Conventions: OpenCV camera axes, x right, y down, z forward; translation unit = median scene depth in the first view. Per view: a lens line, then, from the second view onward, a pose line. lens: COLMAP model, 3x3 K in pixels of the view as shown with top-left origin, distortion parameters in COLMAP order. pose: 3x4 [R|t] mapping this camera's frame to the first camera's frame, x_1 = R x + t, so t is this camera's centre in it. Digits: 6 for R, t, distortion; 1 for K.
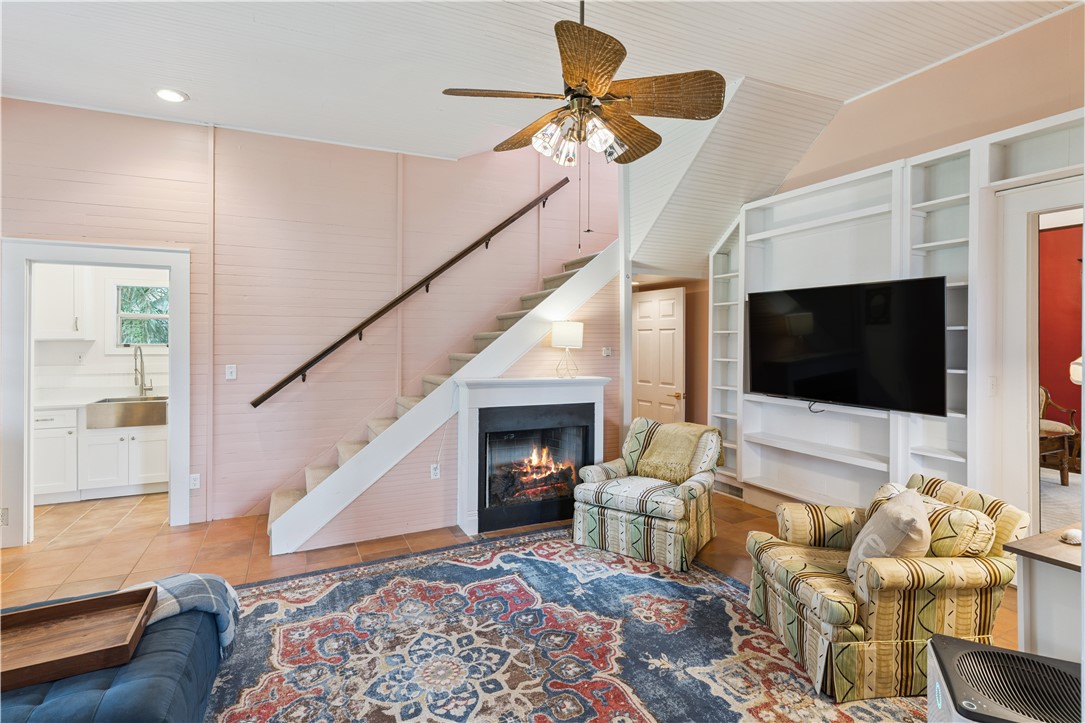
lens RADIAL K [[524.3, 0, 532.2], [0, 524.3, 342.4], [0, 0, 1]] dist [0.000606, 0.001099]
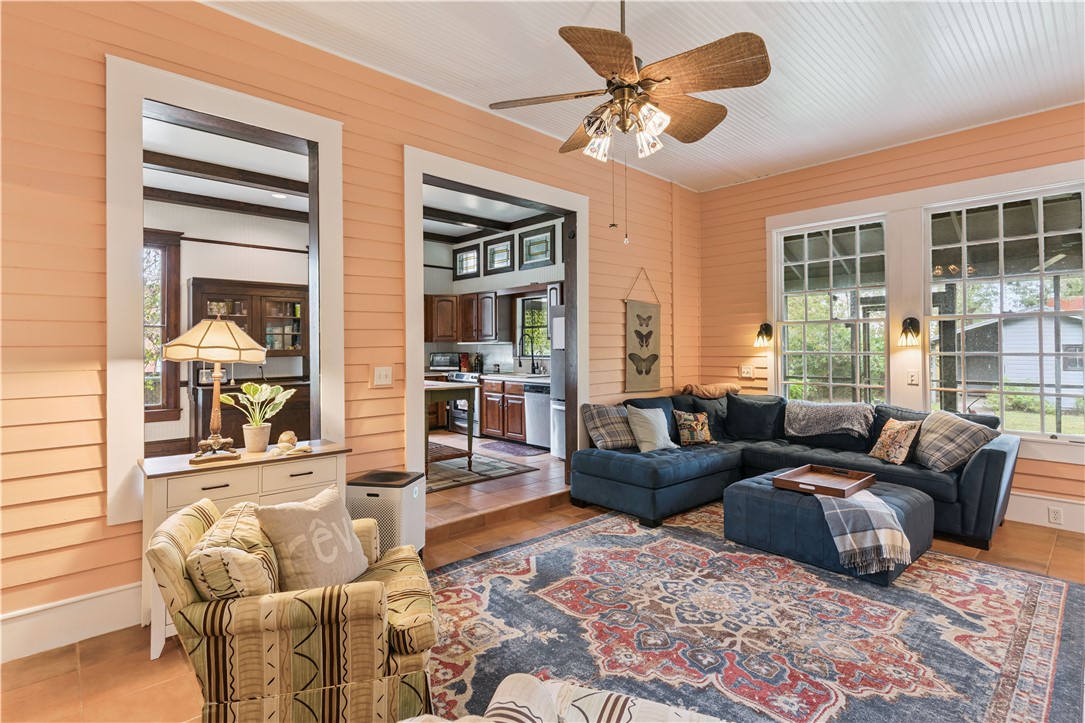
lens RADIAL K [[524.3, 0, 528.3], [0, 524.3, 343.8], [0, 0, 1]] dist [0.000606, 0.001099]
pose [[-0.955047, 0.000669, -0.296452, 0.471755], [0.003019, 0.999968, -0.007468, 0.024144], [0.296438, -0.008028, -0.955018, 1.590948]]
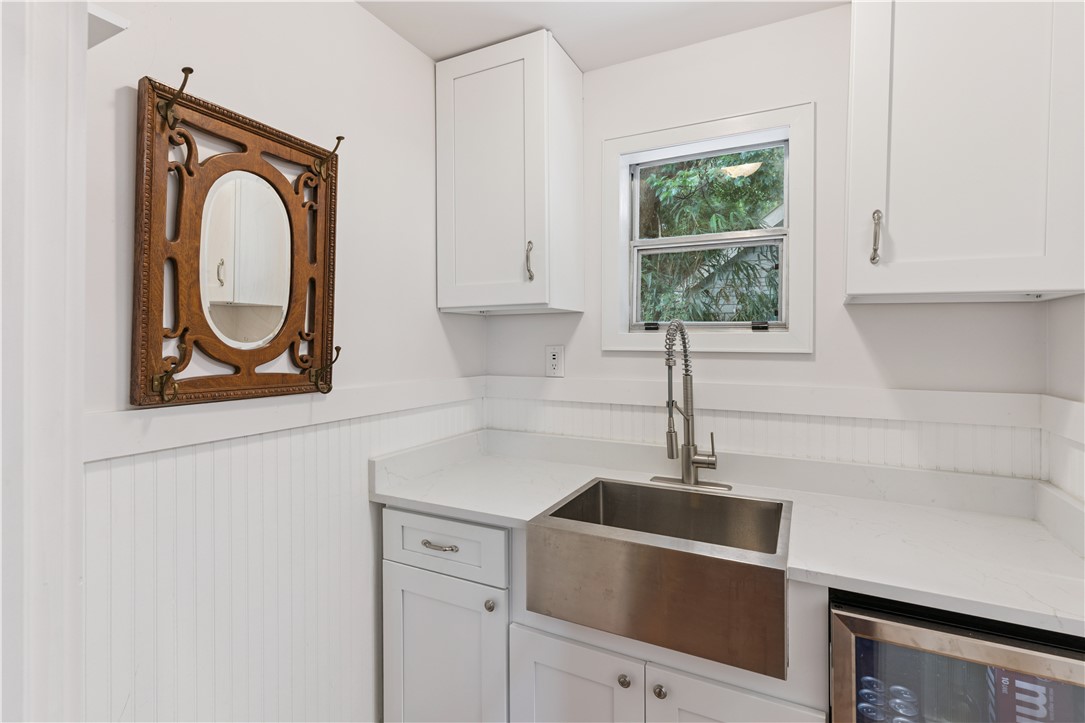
lens RADIAL K [[524.3, 0, 536.6], [0, 524.3, 350.7], [0, 0, 1]] dist [0.000606, 0.001099]
pose [[0.613834, 0.000265, -0.789435, -0.995295], [0.002068, 0.999996, 0.001944, 0.040139], [0.789433, -0.002826, 0.613831, 1.329014]]
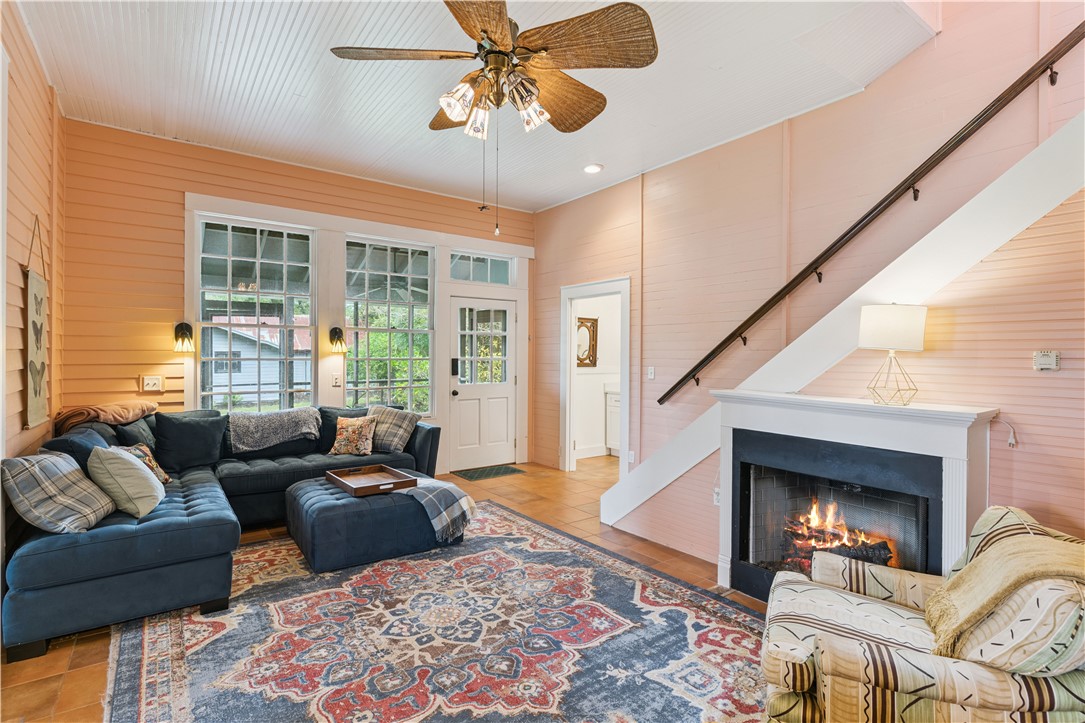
lens RADIAL K [[524.3, 0, 541.9], [0, 524.3, 357.5], [0, 0, 1]] dist [0.000606, 0.001099]
pose [[0.196912, 0.006404, -0.980400, 0.808333], [-0.007466, 0.999959, 0.005033, 0.025494], [0.980393, 0.006329, 0.196951, 0.759249]]
